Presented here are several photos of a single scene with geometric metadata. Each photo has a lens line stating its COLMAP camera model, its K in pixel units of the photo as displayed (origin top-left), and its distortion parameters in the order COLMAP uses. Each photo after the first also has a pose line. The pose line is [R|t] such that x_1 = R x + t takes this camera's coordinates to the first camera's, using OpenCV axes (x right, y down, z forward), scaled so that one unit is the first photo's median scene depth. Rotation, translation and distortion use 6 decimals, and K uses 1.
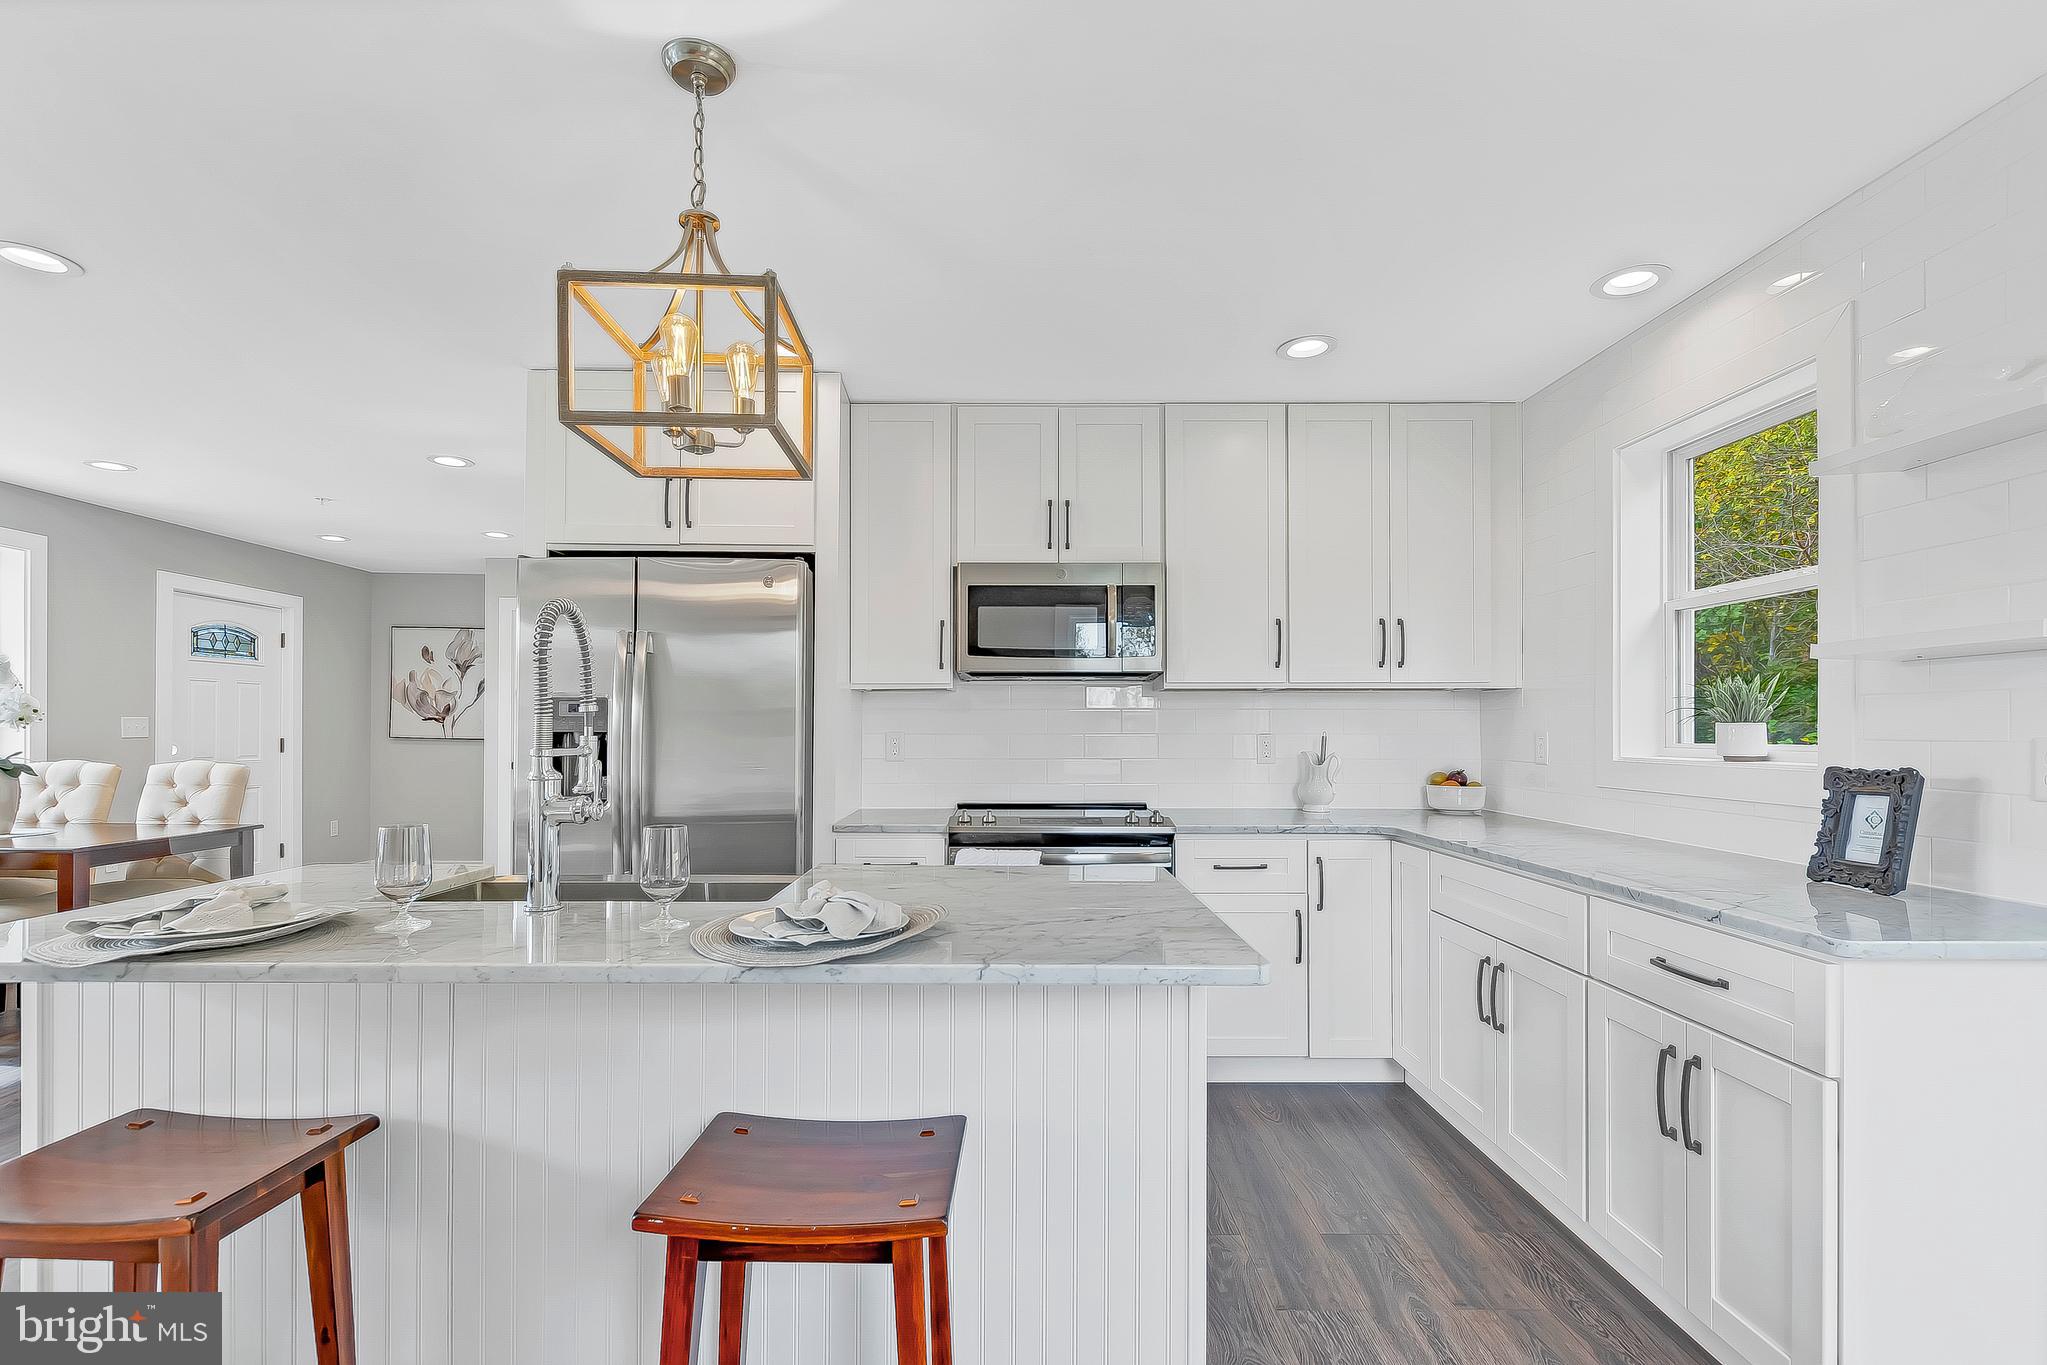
lens RADIAL K [[907.1, 0, 1011.5], [0, 907.1, 722.9], [0, 0, 1]] dist [0.000467, -0.000427]
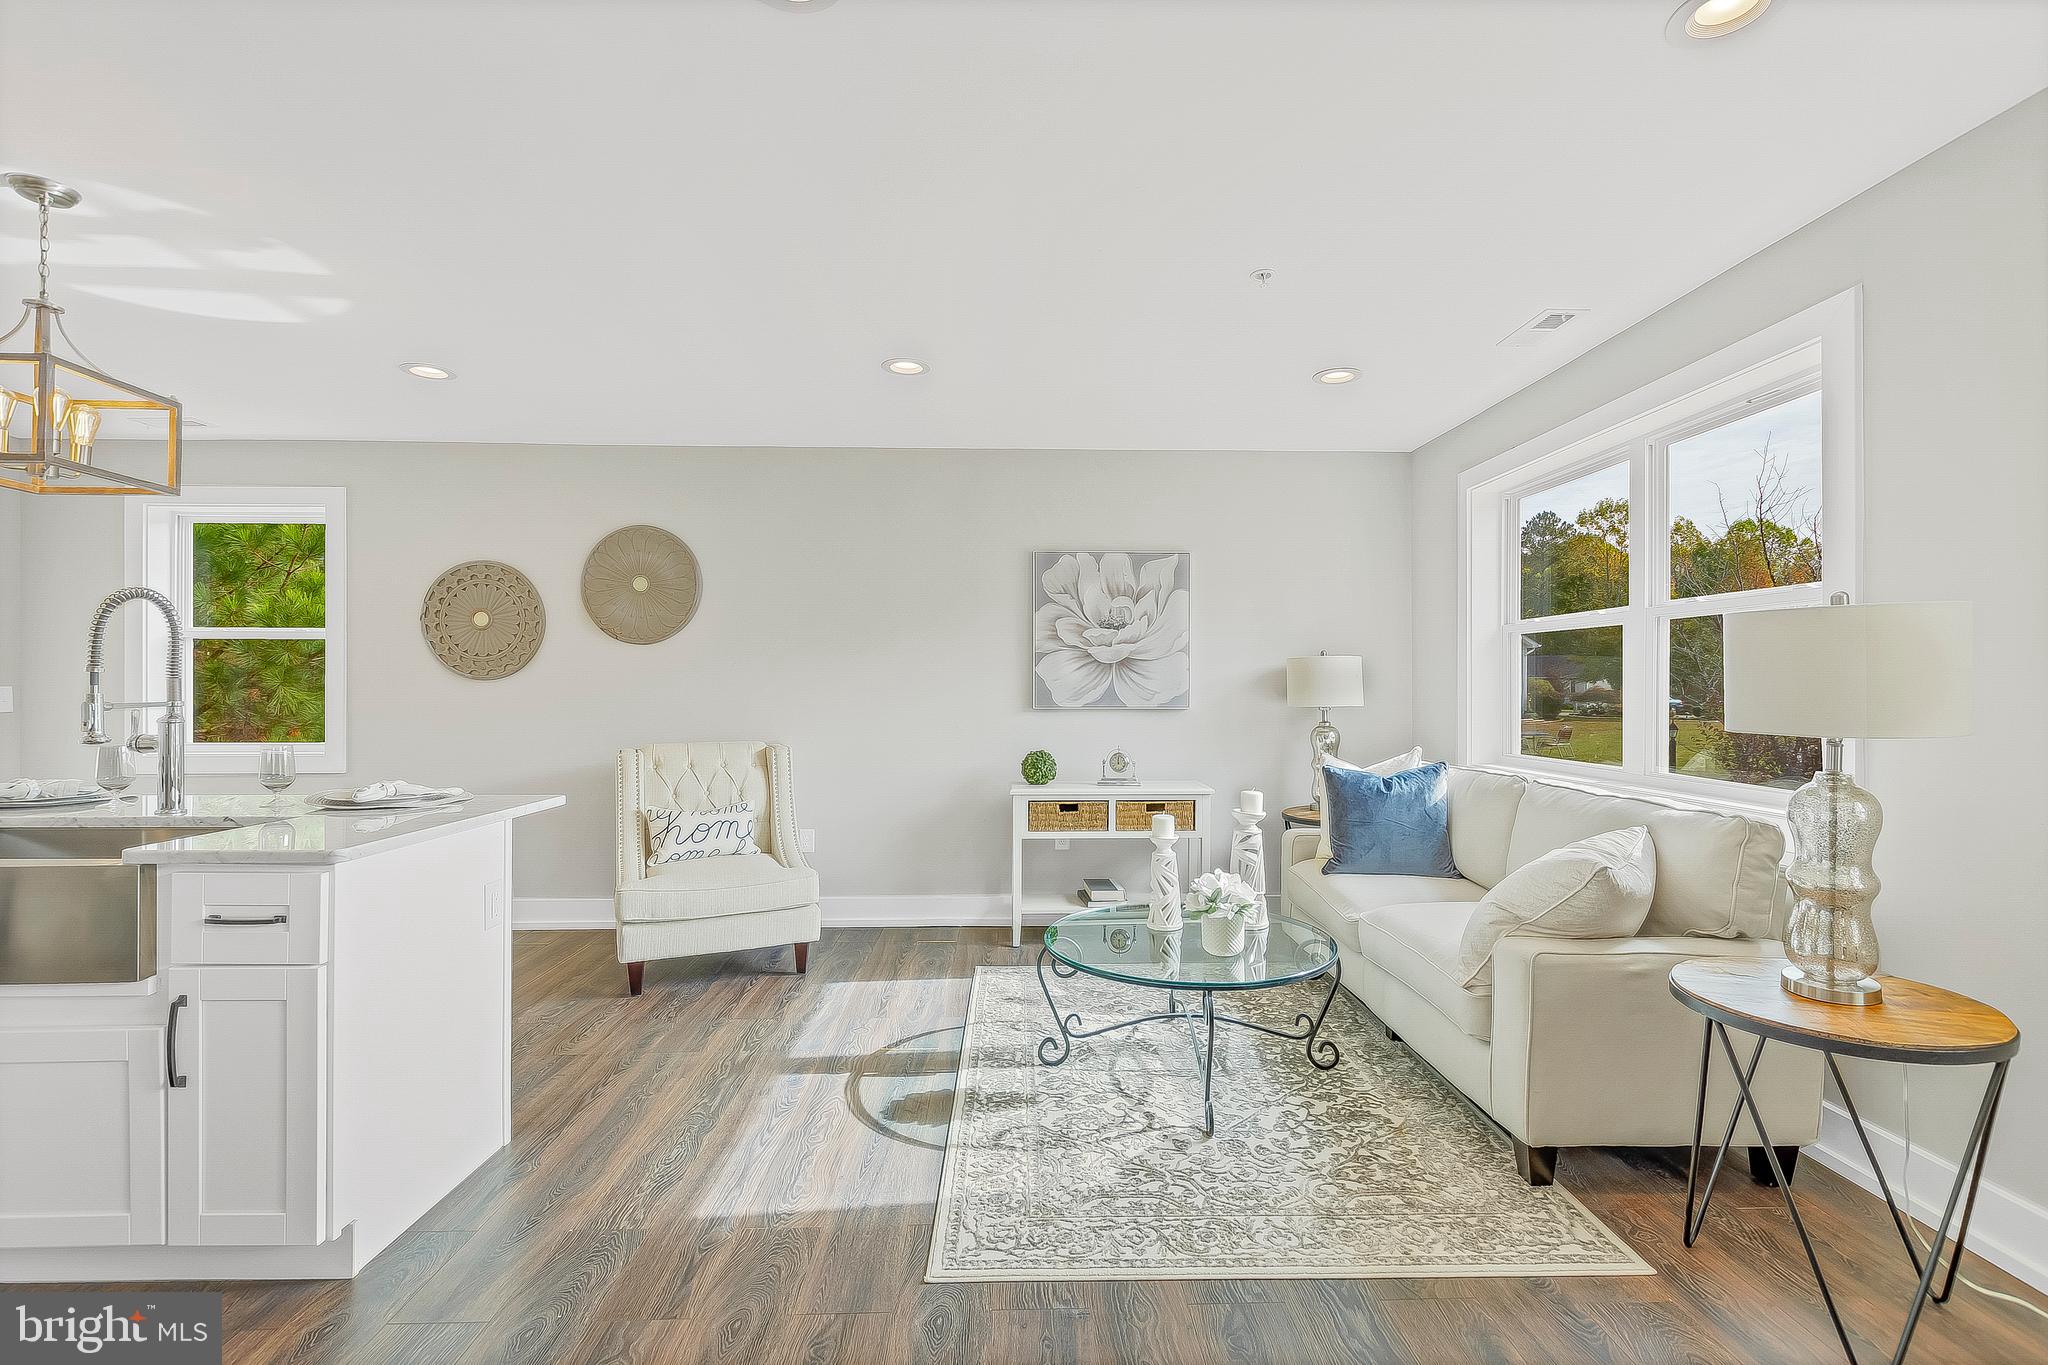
lens RADIAL K [[902.9, 0, 1020.2], [0, 902.9, 688.6], [0, 0, 1]] dist [0.008935, 0.000509]
pose [[-0.999838, -0.006792, -0.016681, -0.881221], [-0.006701, 0.999962, -0.005487, 0.003367], [0.016718, -0.005375, -0.999846, 1.184699]]
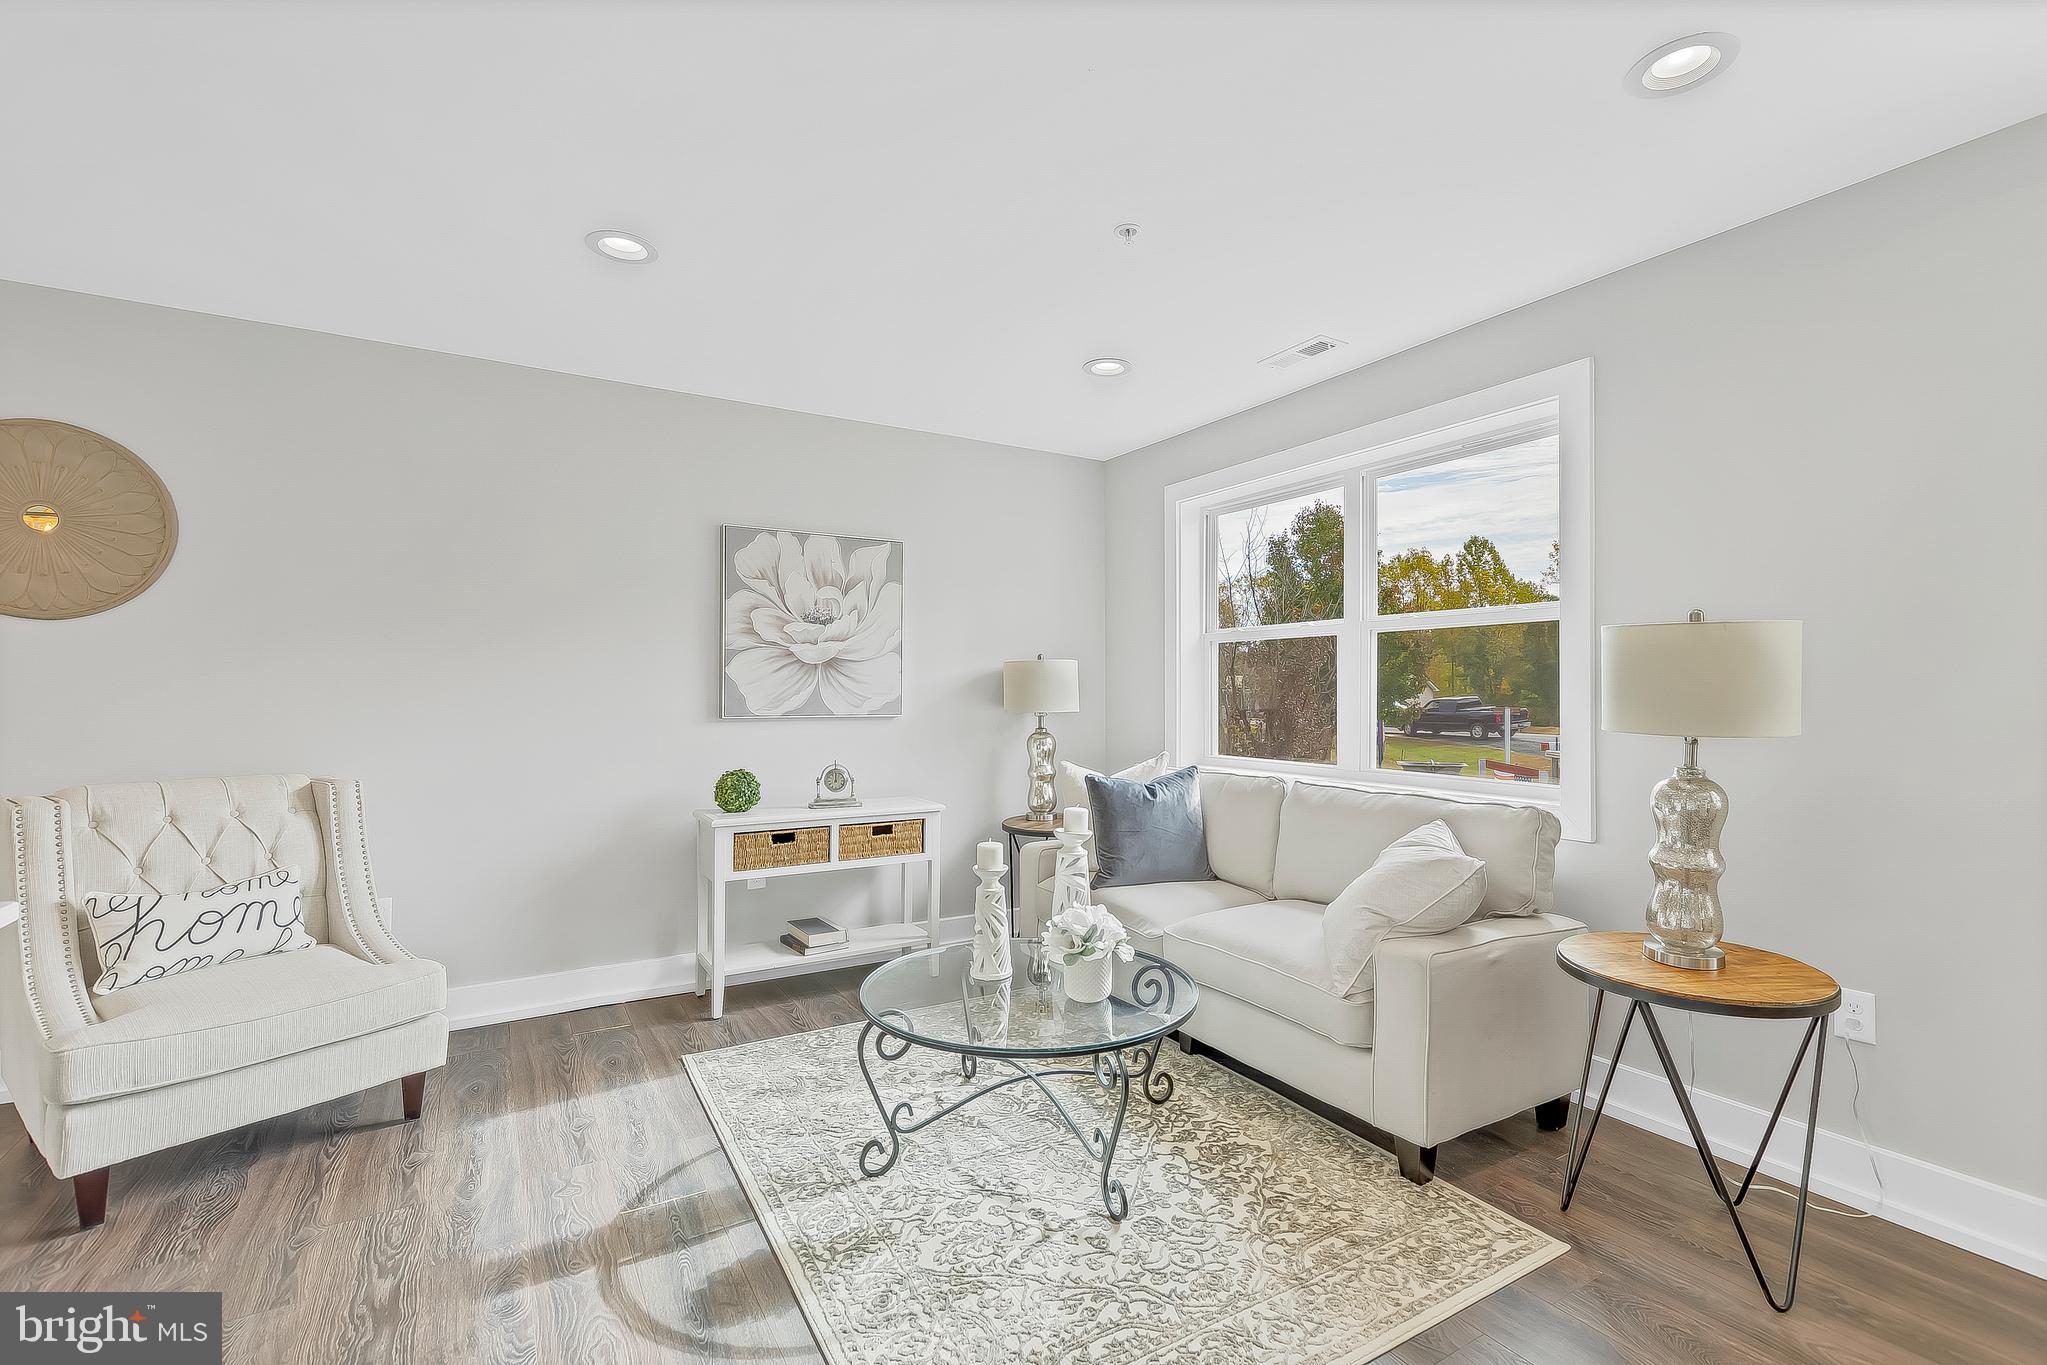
lens RADIAL K [[910.2, 0, 1025.8], [0, 910.2, 689.5], [0, 0, 1]] dist [0.004290, -0.000624]
pose [[-0.861813, -0.009238, -0.507142, -0.675372], [-0.003099, 0.999911, -0.012948, 0.003995], [0.507217, -0.009587, -0.861765, 0.964831]]
